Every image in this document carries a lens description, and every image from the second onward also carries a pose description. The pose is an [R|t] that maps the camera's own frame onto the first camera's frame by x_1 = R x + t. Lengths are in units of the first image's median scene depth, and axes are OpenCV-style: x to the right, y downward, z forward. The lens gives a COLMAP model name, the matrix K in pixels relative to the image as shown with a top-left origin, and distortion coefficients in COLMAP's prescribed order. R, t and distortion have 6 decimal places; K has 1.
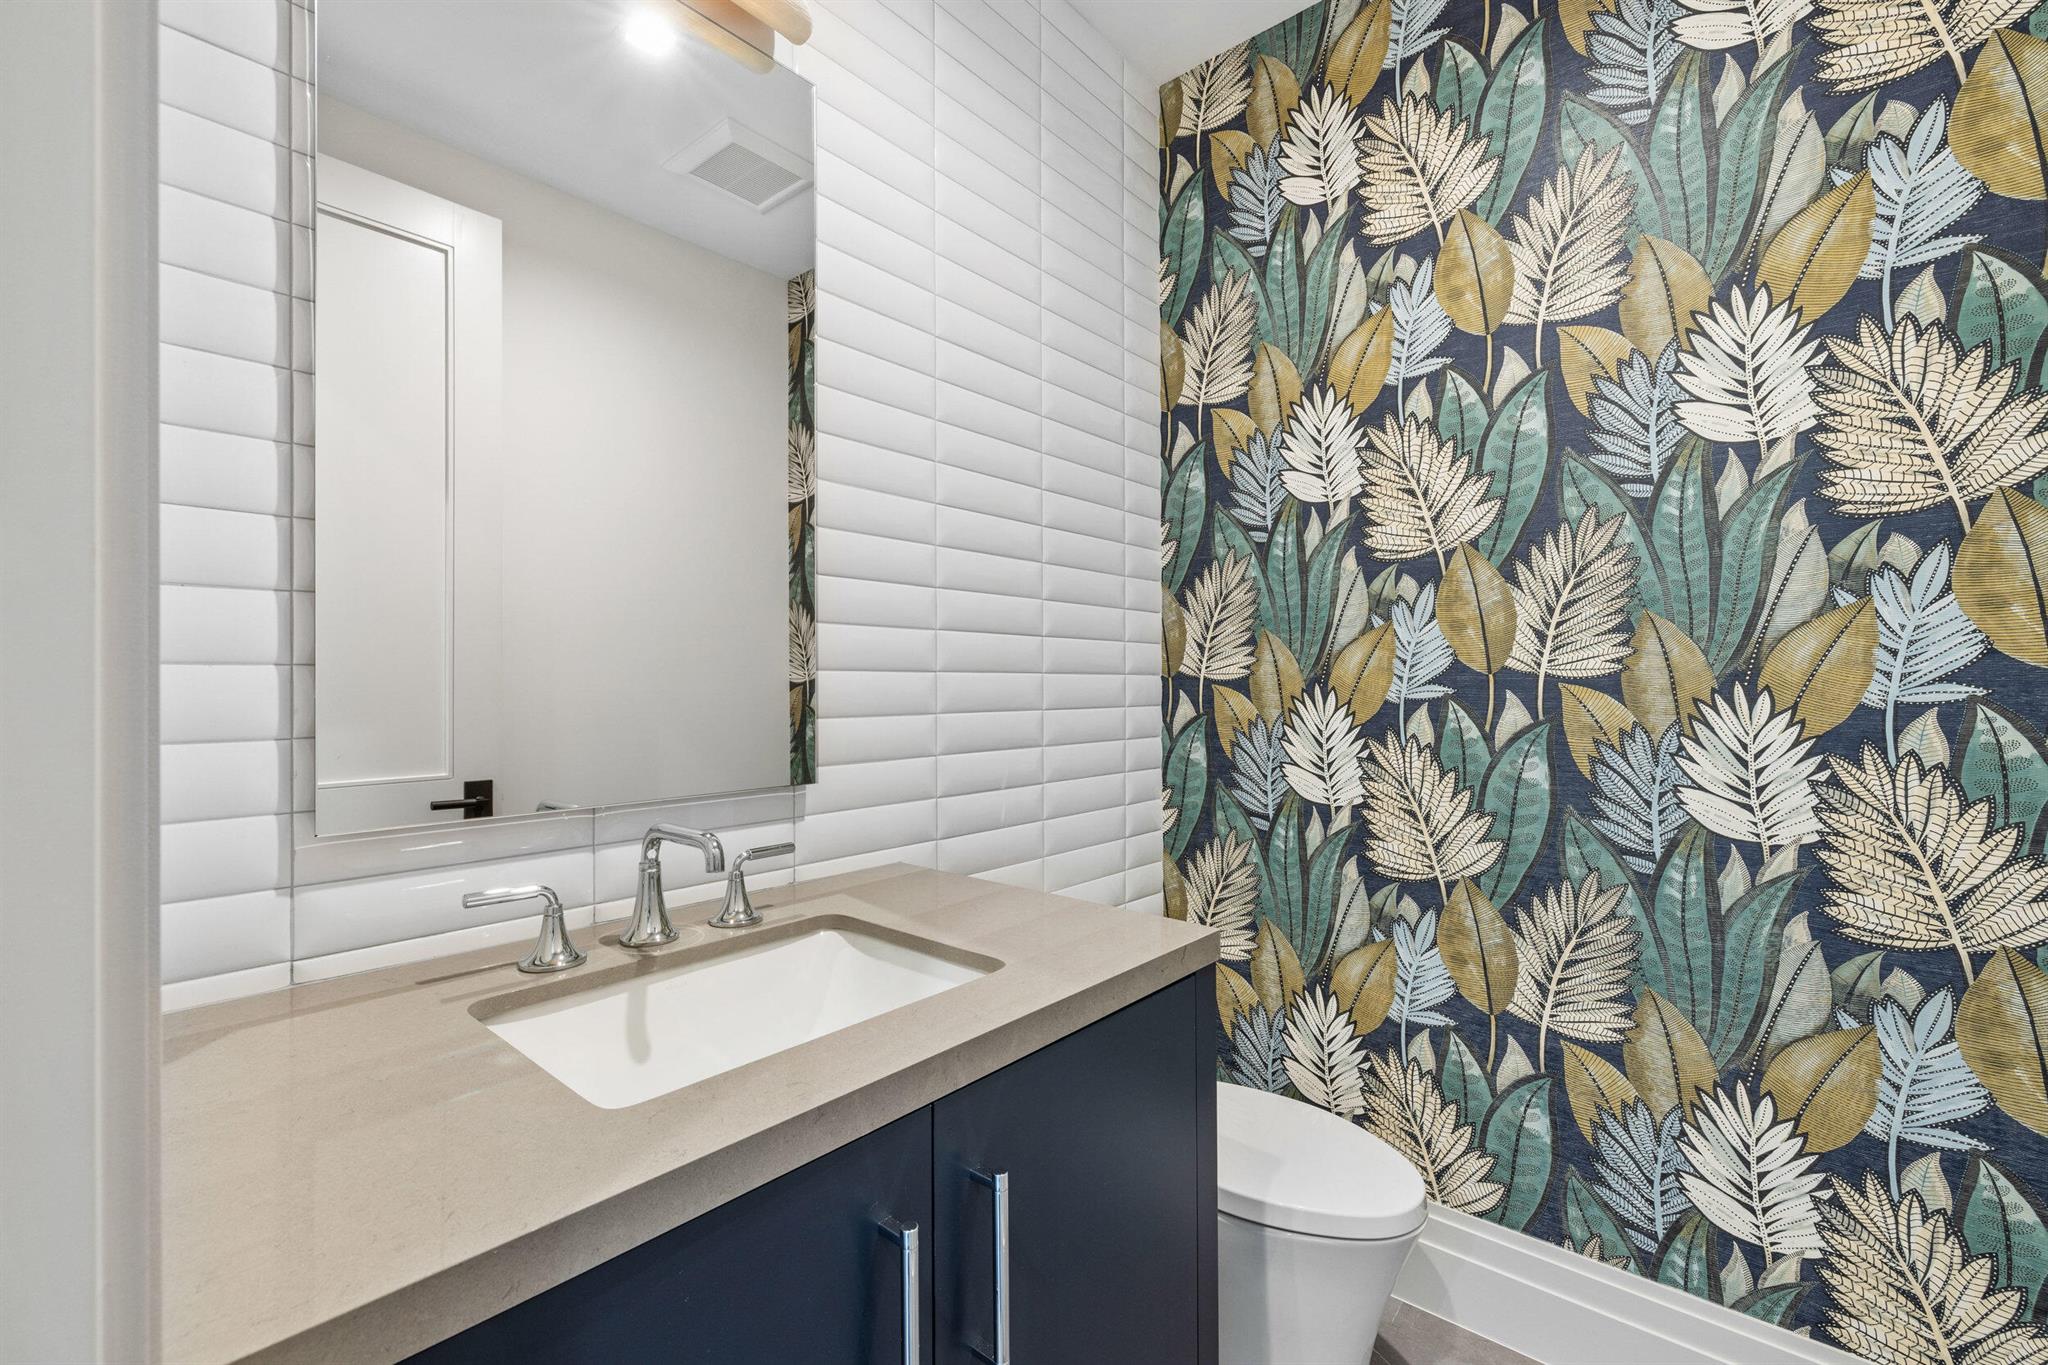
lens RADIAL K [[859.9, 0, 1053.6], [0, 859.9, 683.6], [0, 0, 1]] dist [-0.000509, 0.000066]
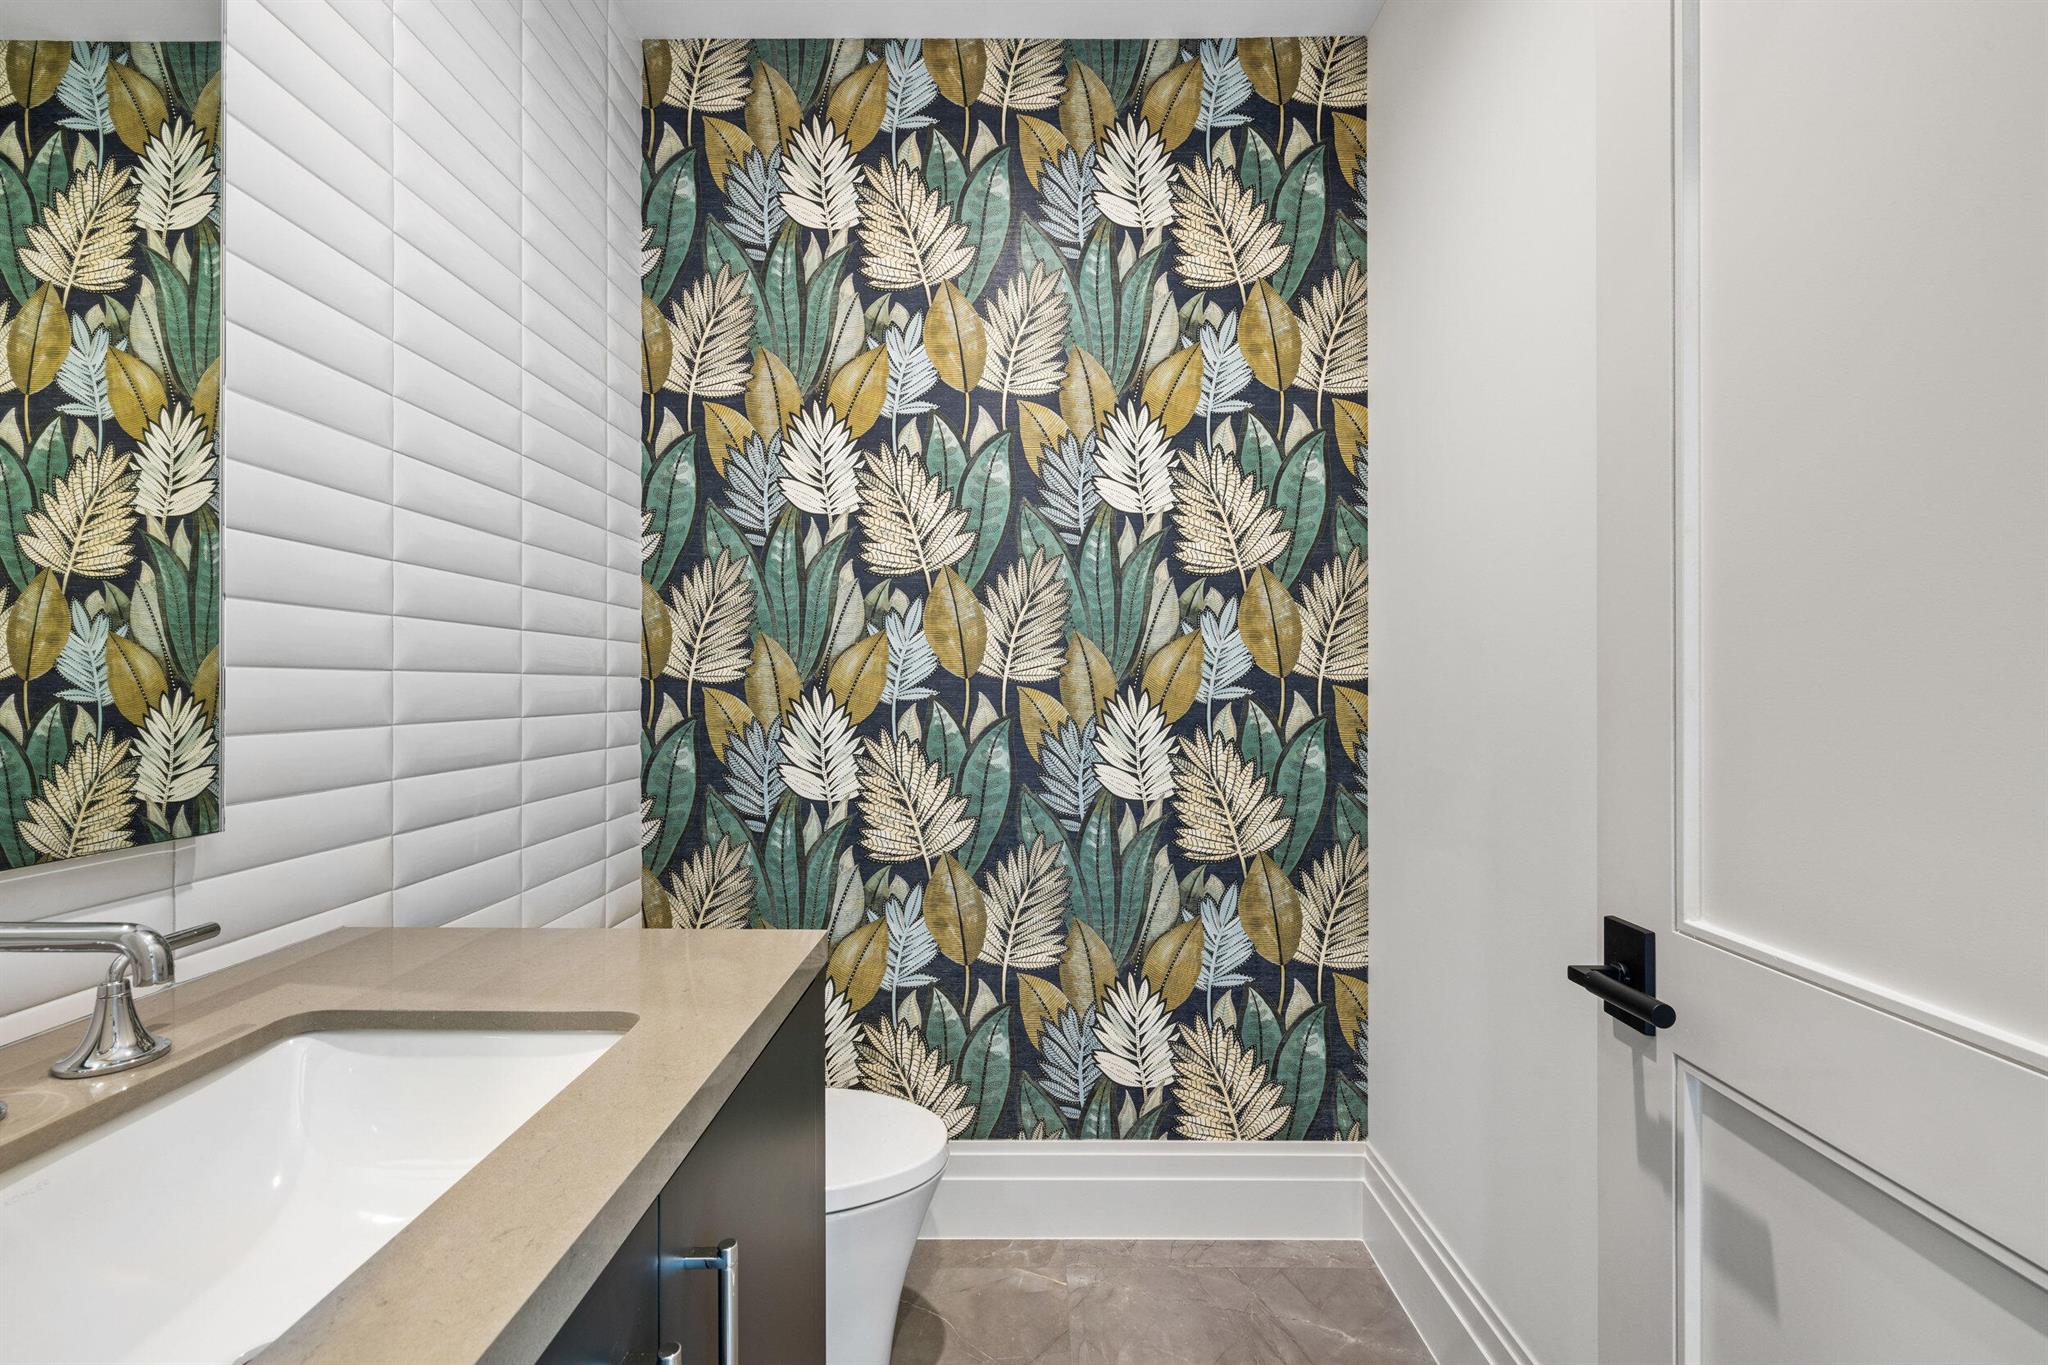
lens RADIAL K [[791.3, 0, 1025.1], [0, 791.3, 685.8], [0, 0, 1]] dist [-0.001329, 0.000160]
pose [[0.769923, 0.002103, 0.638134, -0.167196], [-0.001252, 0.999998, -0.001786, 0.000896], [-0.638136, 0.000576, 0.769923, 0.139783]]
